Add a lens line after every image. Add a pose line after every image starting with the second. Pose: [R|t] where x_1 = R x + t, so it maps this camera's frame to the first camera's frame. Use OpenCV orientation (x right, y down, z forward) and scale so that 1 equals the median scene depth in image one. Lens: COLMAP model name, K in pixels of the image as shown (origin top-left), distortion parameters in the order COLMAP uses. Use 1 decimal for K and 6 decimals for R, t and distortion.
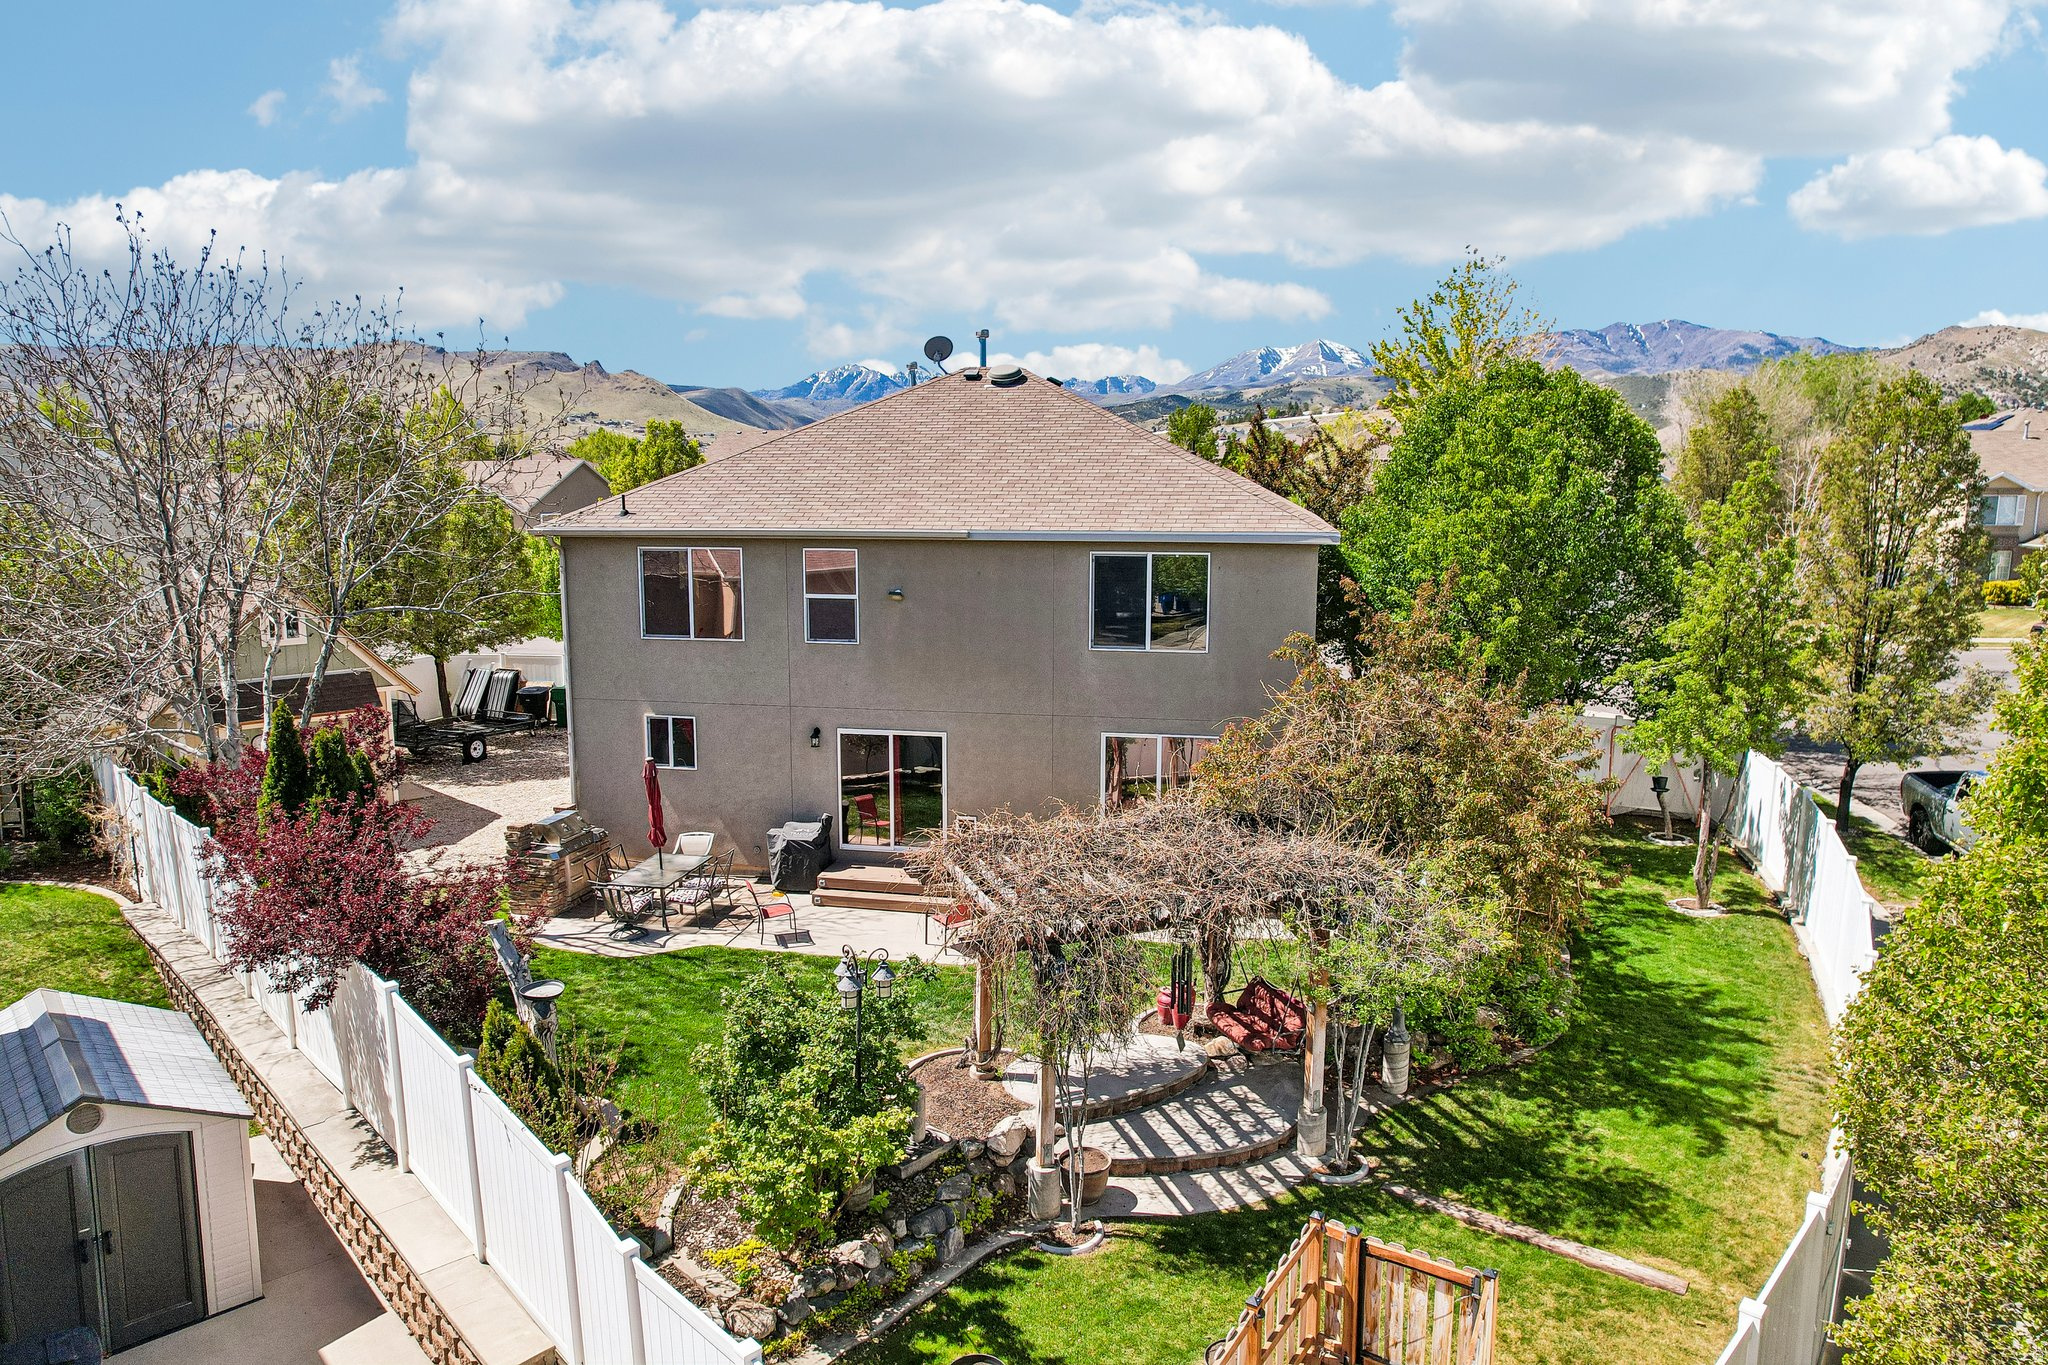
lens RADIAL K [[1318.4, 0, 1024.0], [0, 1318.4, 682.5], [0, 0, 1]] dist [-0.081822, 0.072049]
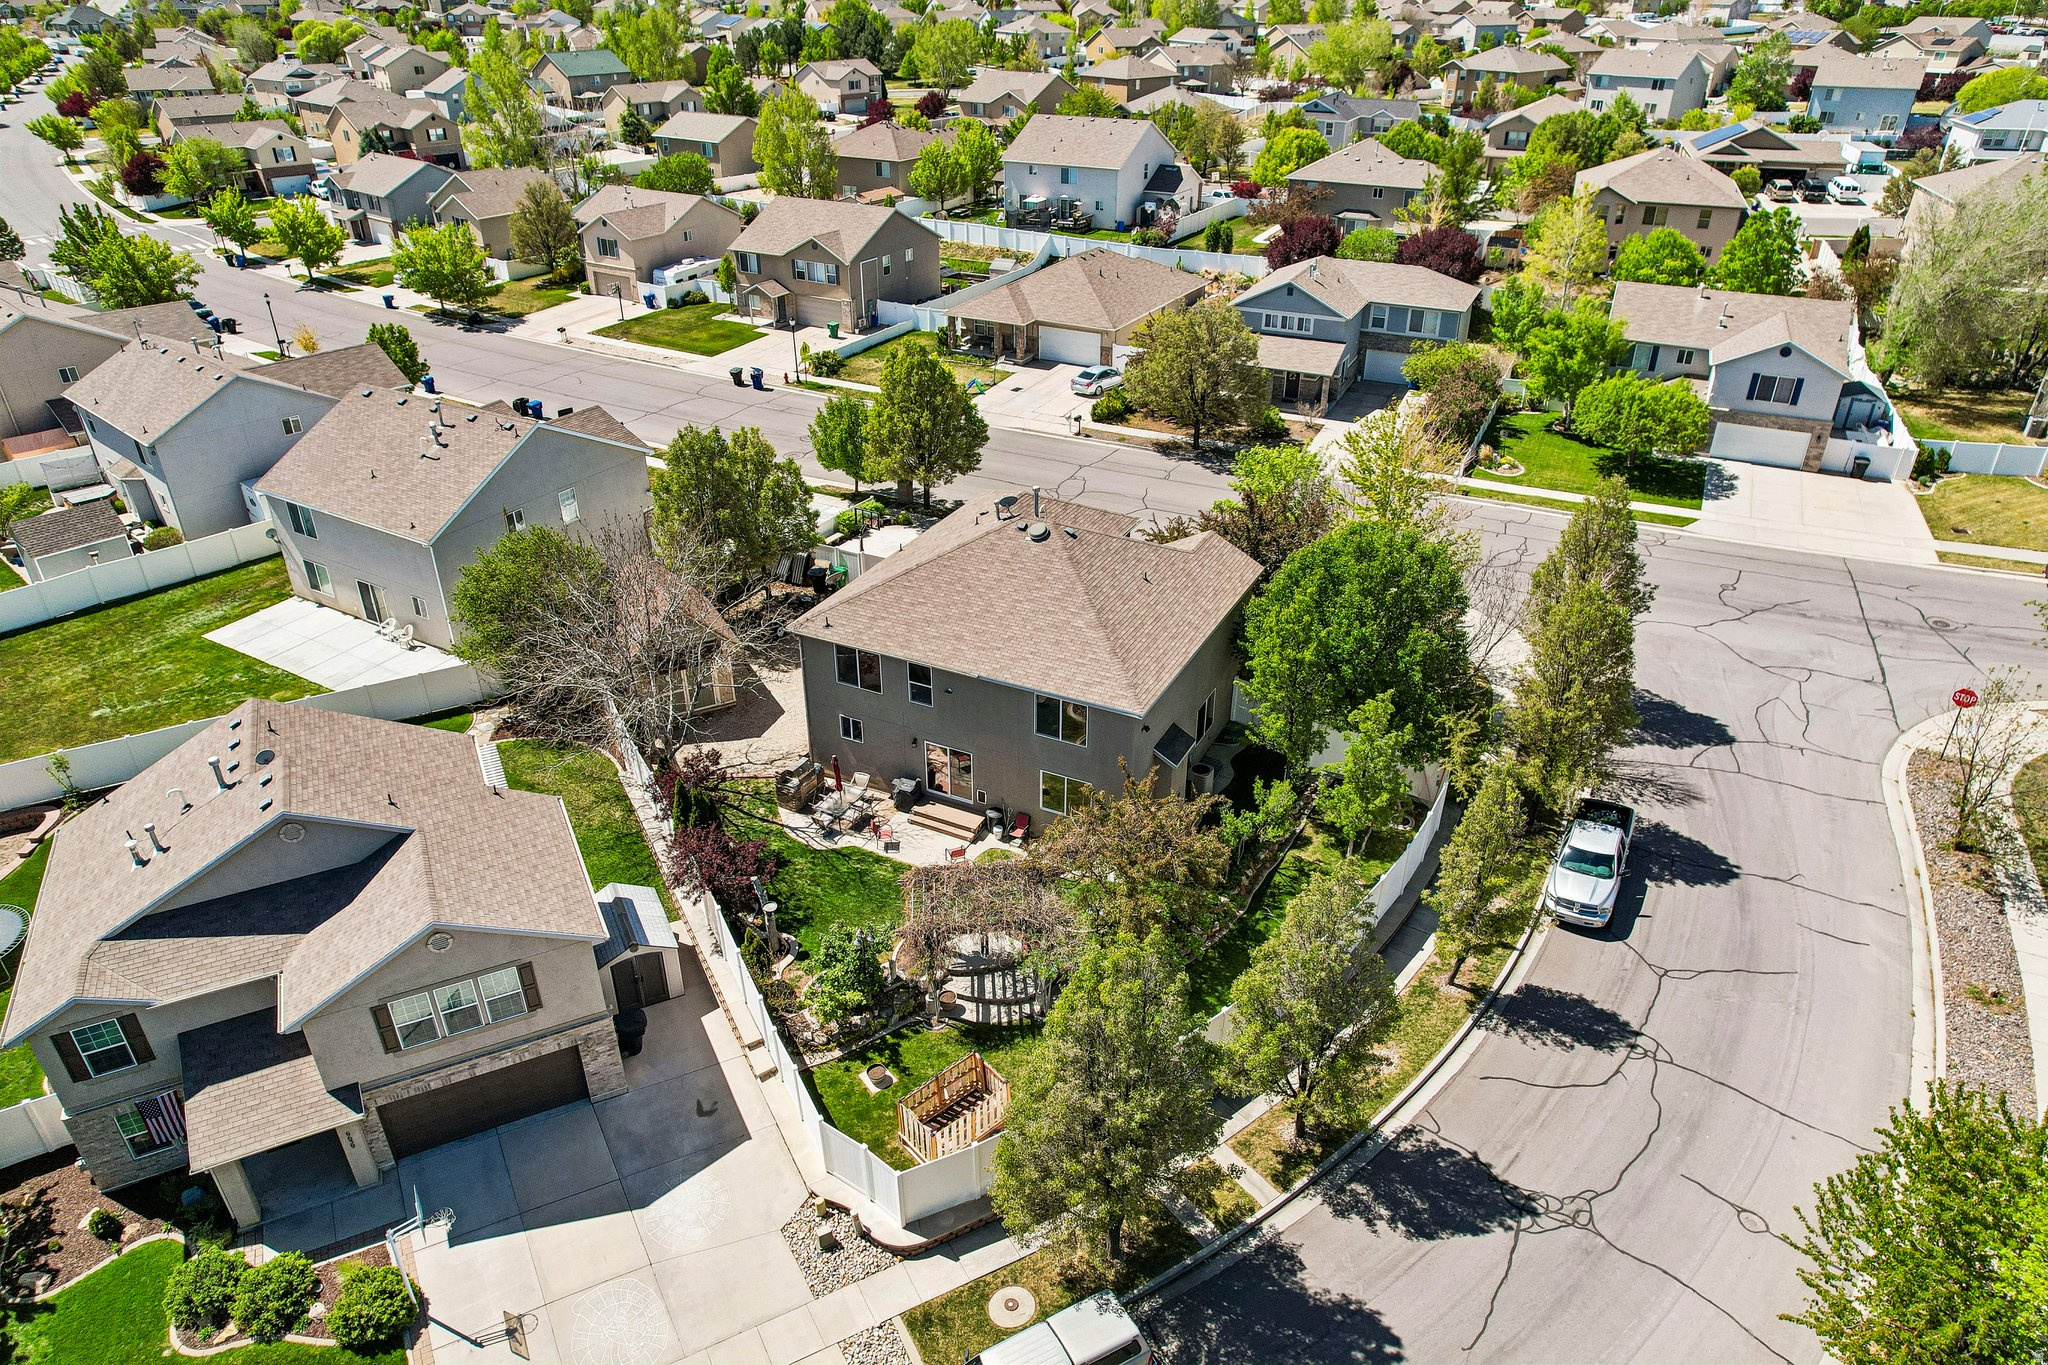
lens RADIAL K [[1315.5, 0, 1024.0], [0, 1315.5, 682.5], [0, 0, 1]] dist [-0.049841, -0.000713]
pose [[0.961488, 0.132932, -0.240564, 0.756928], [-0.039358, 0.932830, 0.358161, -1.221158], [0.272016, -0.334900, 0.902136, -1.213020]]
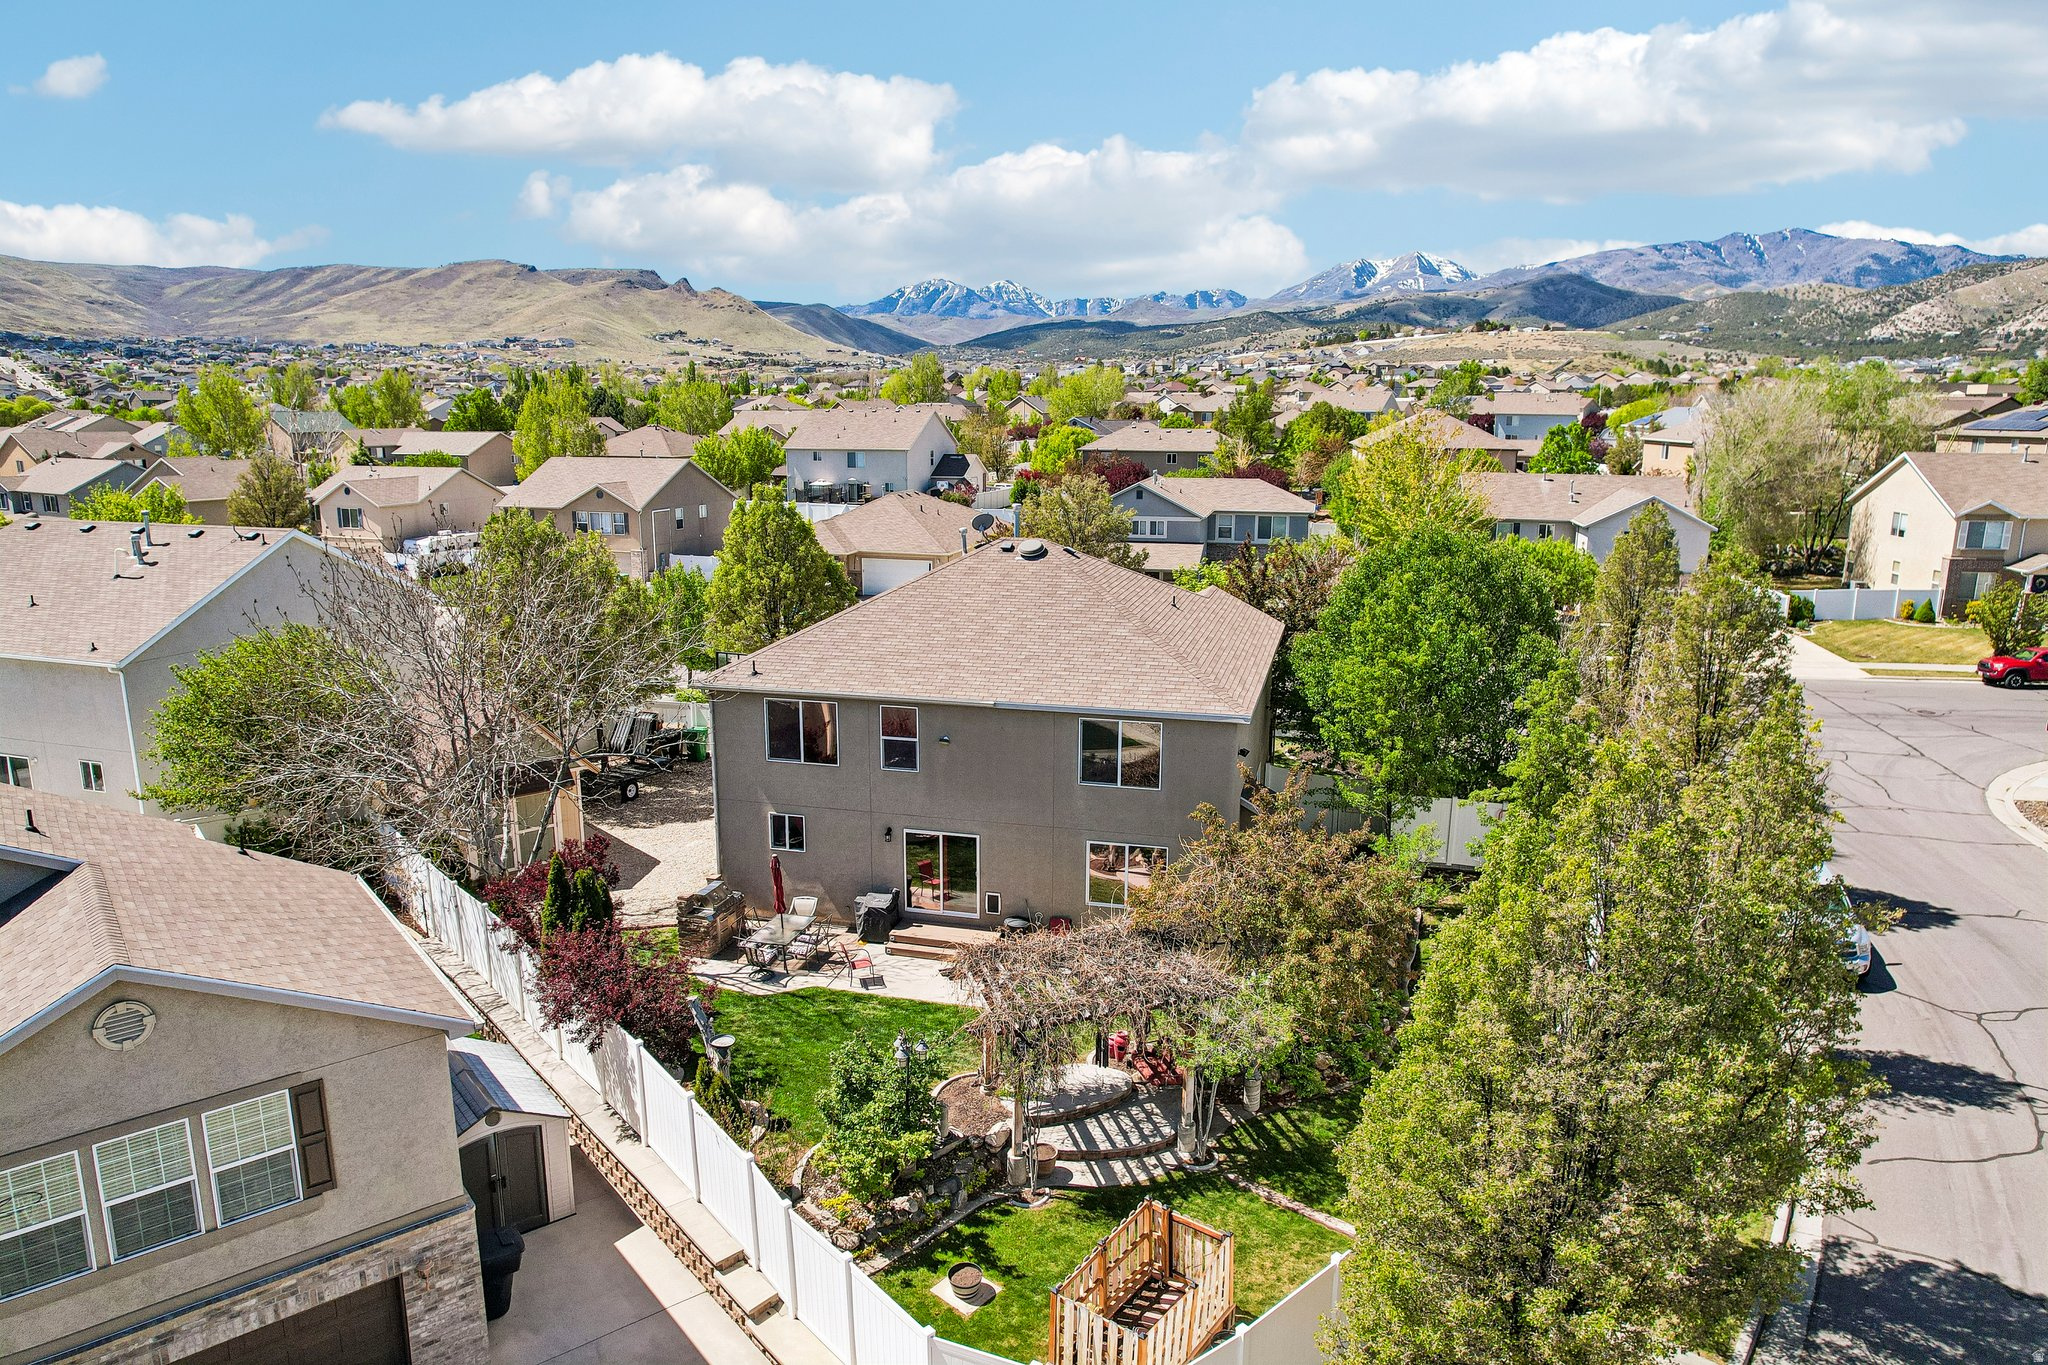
lens RADIAL K [[1318.4, 0, 1024.0], [0, 1318.4, 682.5], [0, 0, 1]] dist [-0.081822, 0.072049]
pose [[0.997913, 0.014358, -0.062953, 0.115026], [-0.010402, 0.997978, 0.062709, -0.326481], [0.063726, -0.061923, 0.996044, -0.609391]]
